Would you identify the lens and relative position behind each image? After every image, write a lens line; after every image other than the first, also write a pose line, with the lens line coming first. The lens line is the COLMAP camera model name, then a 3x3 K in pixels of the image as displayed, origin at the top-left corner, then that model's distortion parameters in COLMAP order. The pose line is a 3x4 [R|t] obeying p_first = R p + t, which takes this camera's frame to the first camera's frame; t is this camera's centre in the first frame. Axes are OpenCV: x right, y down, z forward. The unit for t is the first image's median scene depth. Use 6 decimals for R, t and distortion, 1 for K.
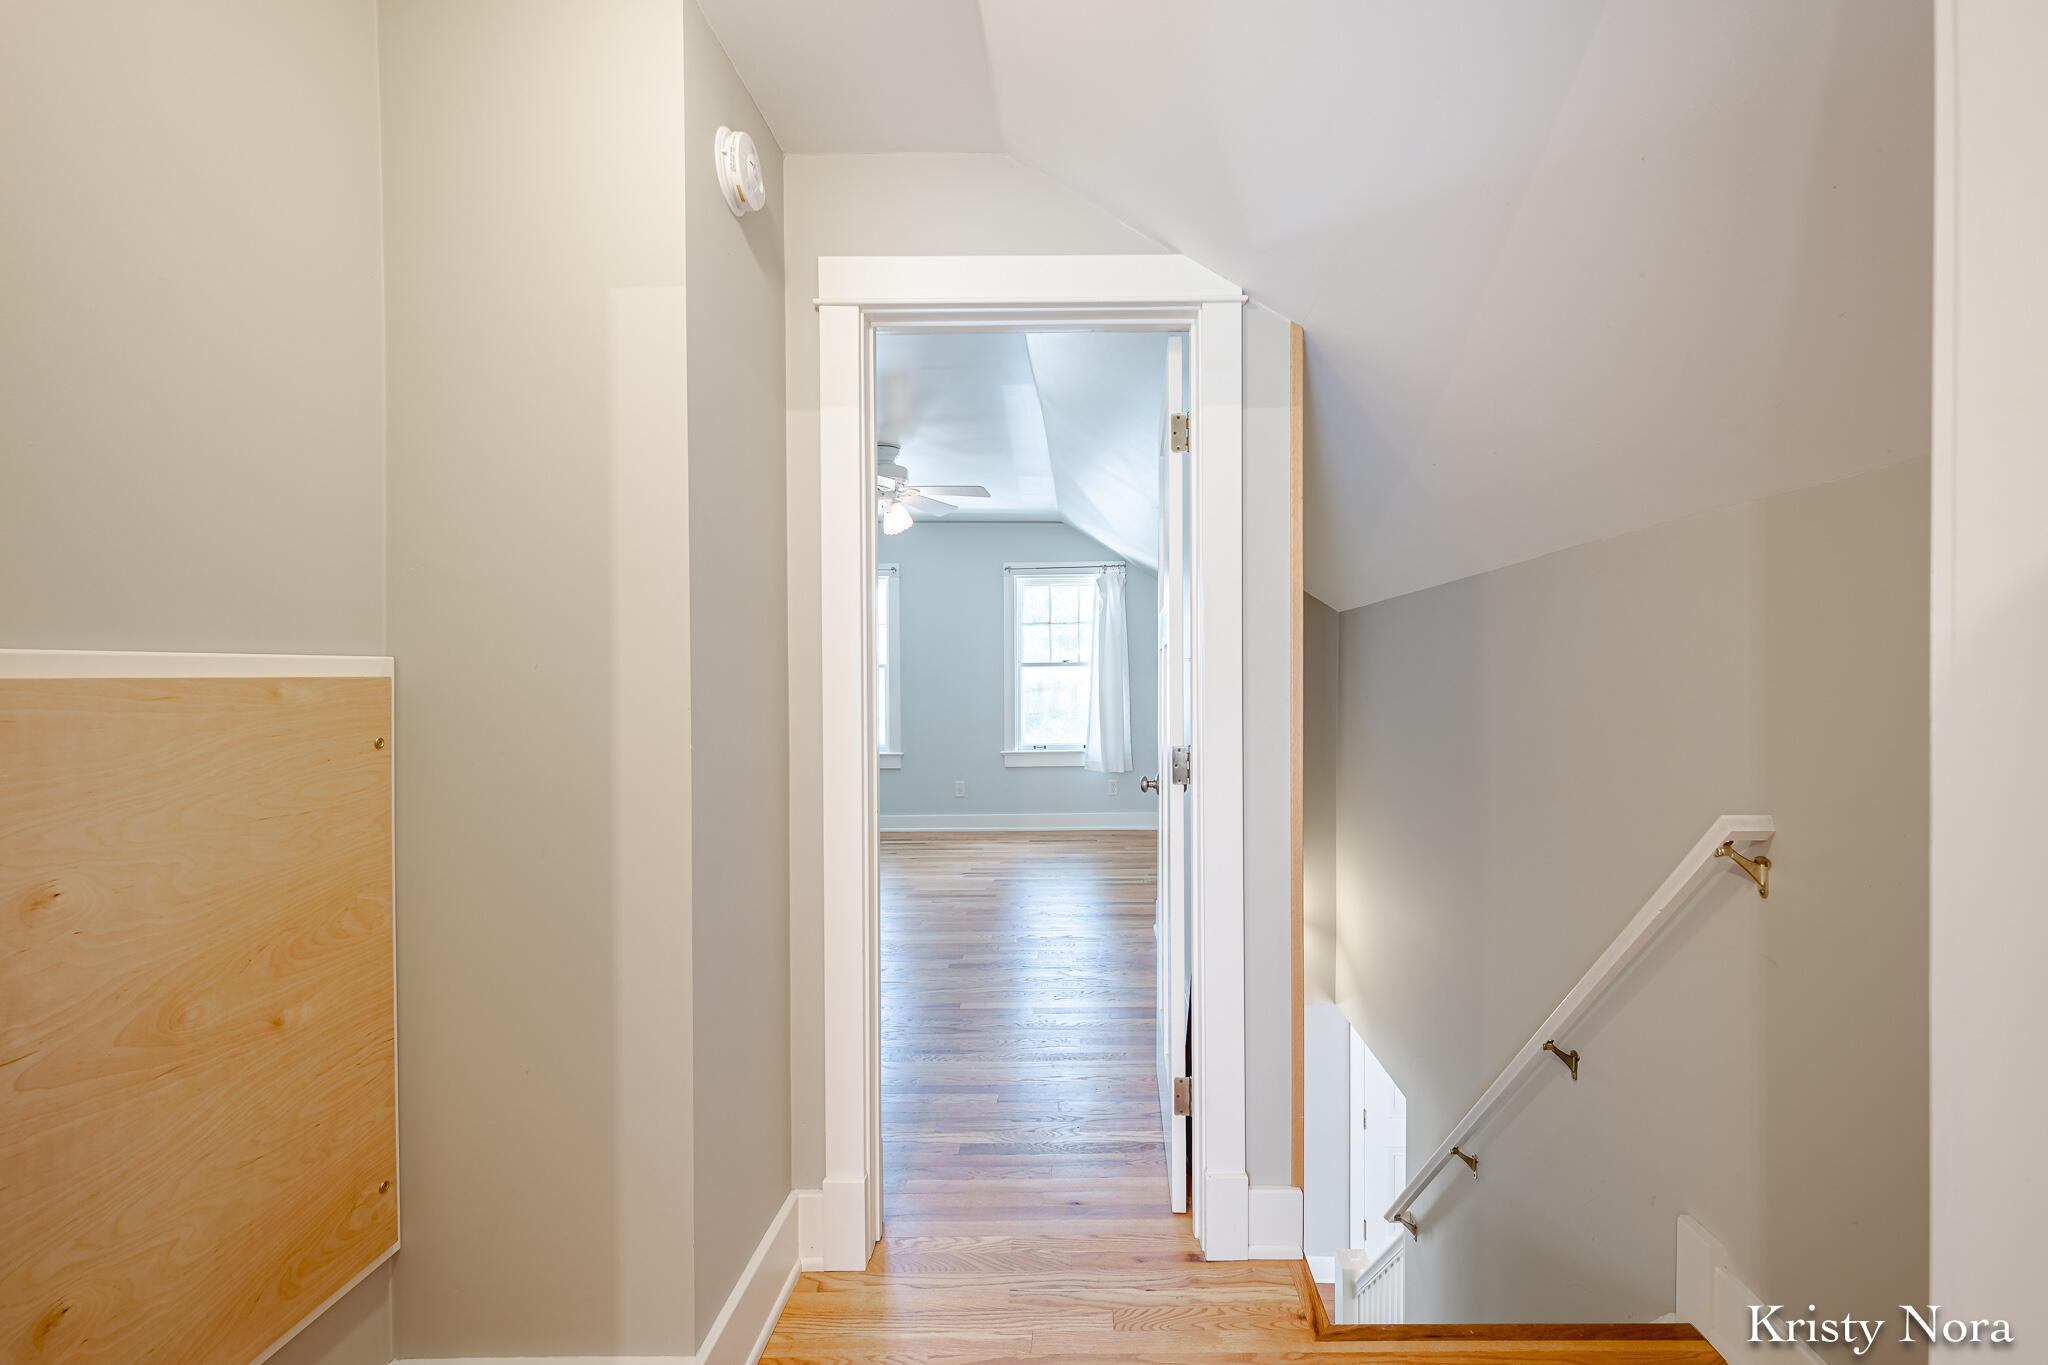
lens RADIAL K [[830.5, 0, 1070.7], [0, 830.5, 686.5], [0, 0, 1]] dist [-0.000171, -0.000098]
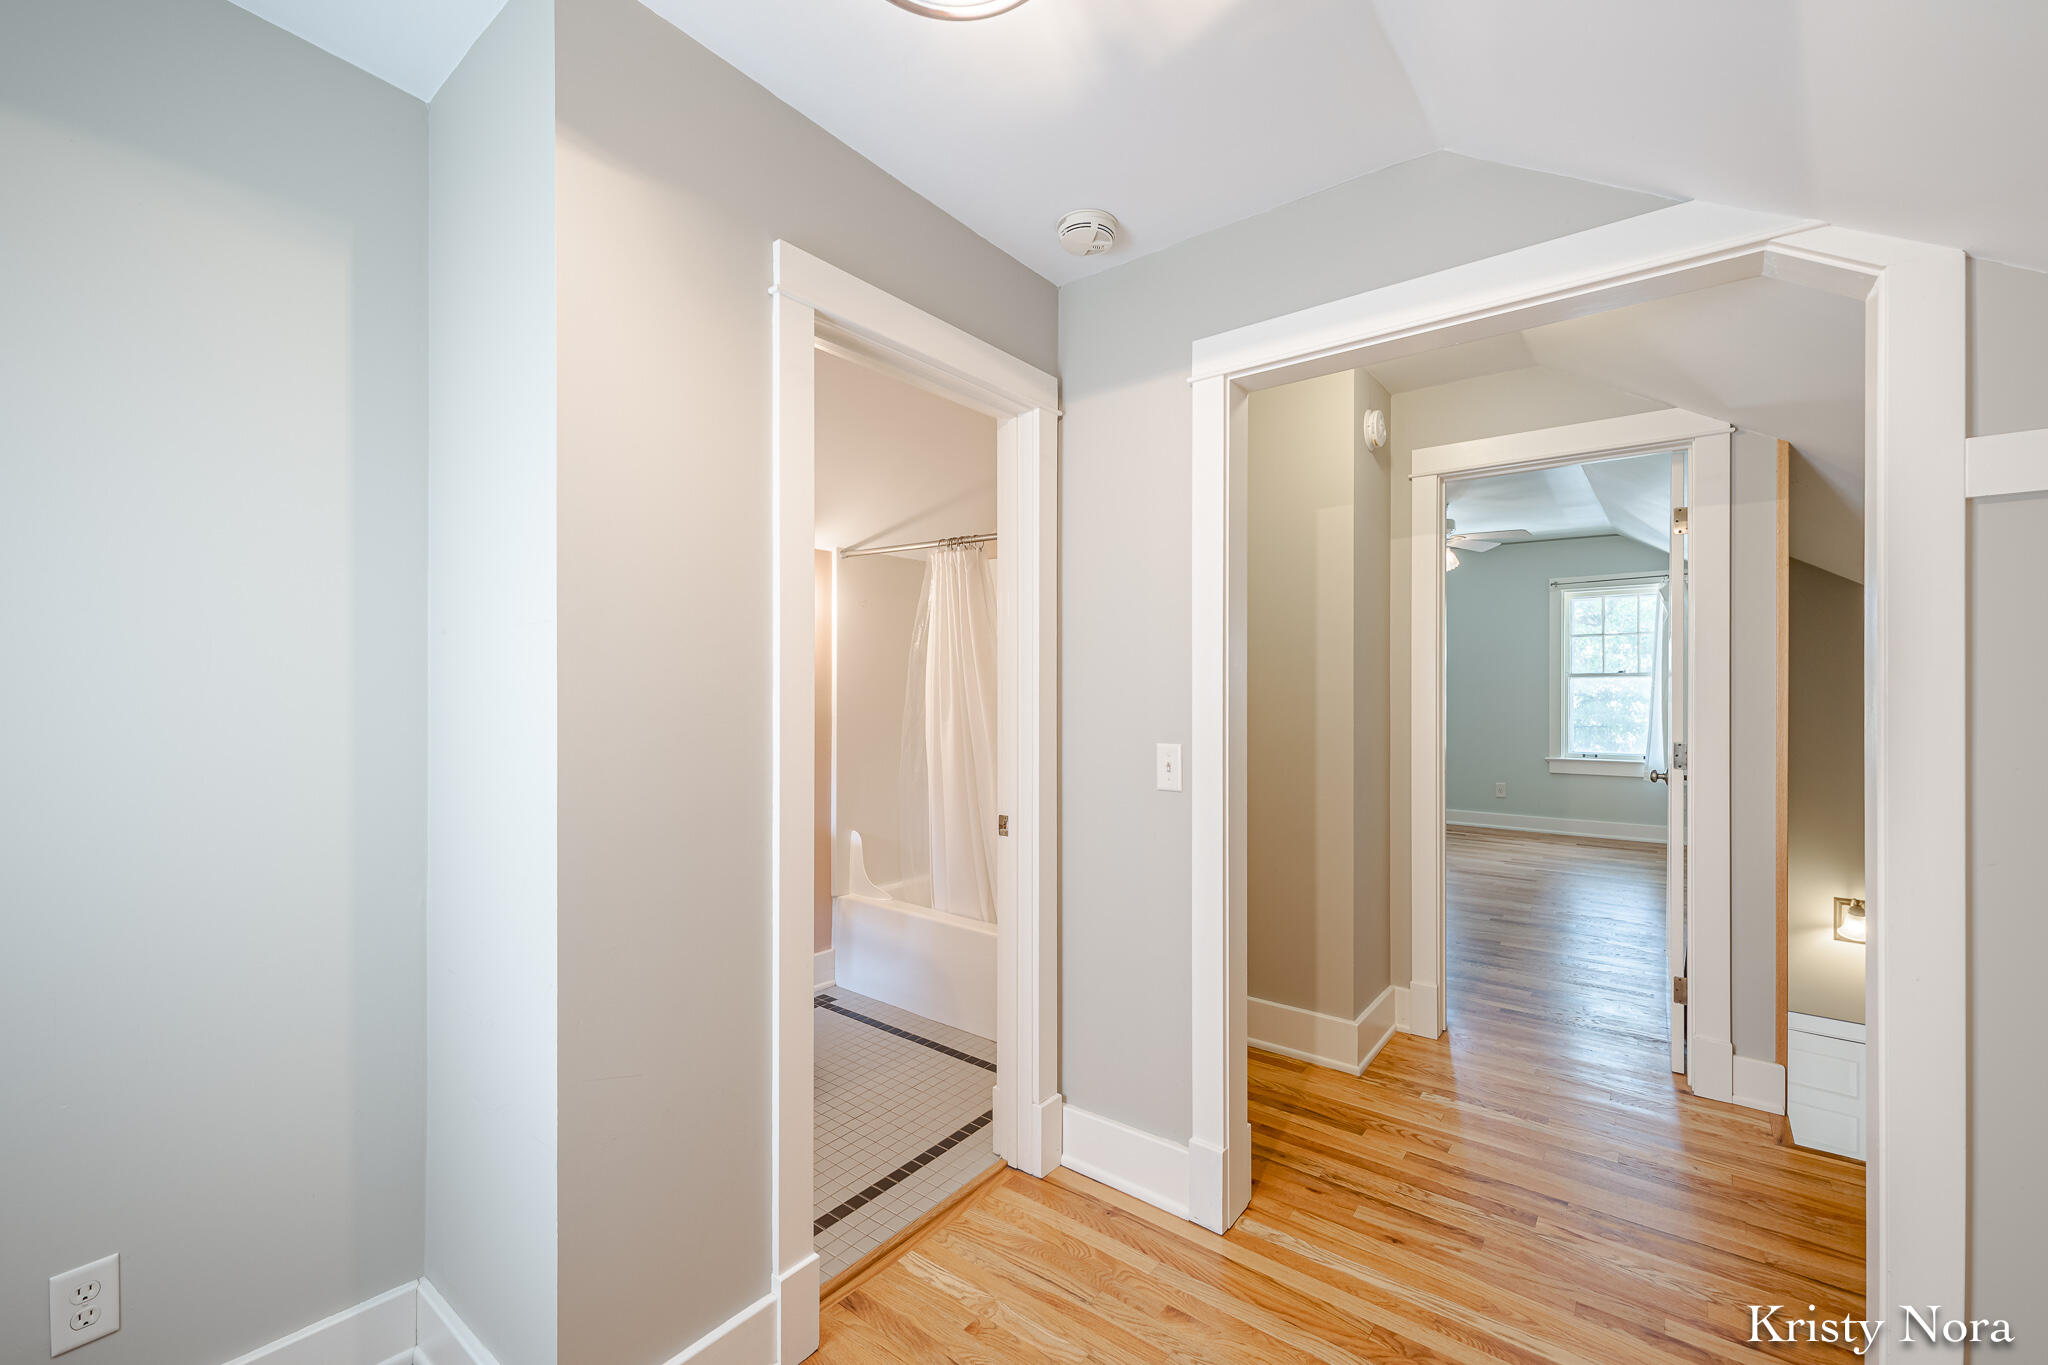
lens RADIAL K [[834.5, 0, 1028.8], [0, 834.5, 690.4], [0, 0, 1]] dist [0.008125, -0.000396]
pose [[0.798585, 0.006339, -0.601848, 0.036246], [-0.007827, 0.999969, 0.000147, -0.002583], [0.601831, 0.004593, 0.798610, -0.281130]]
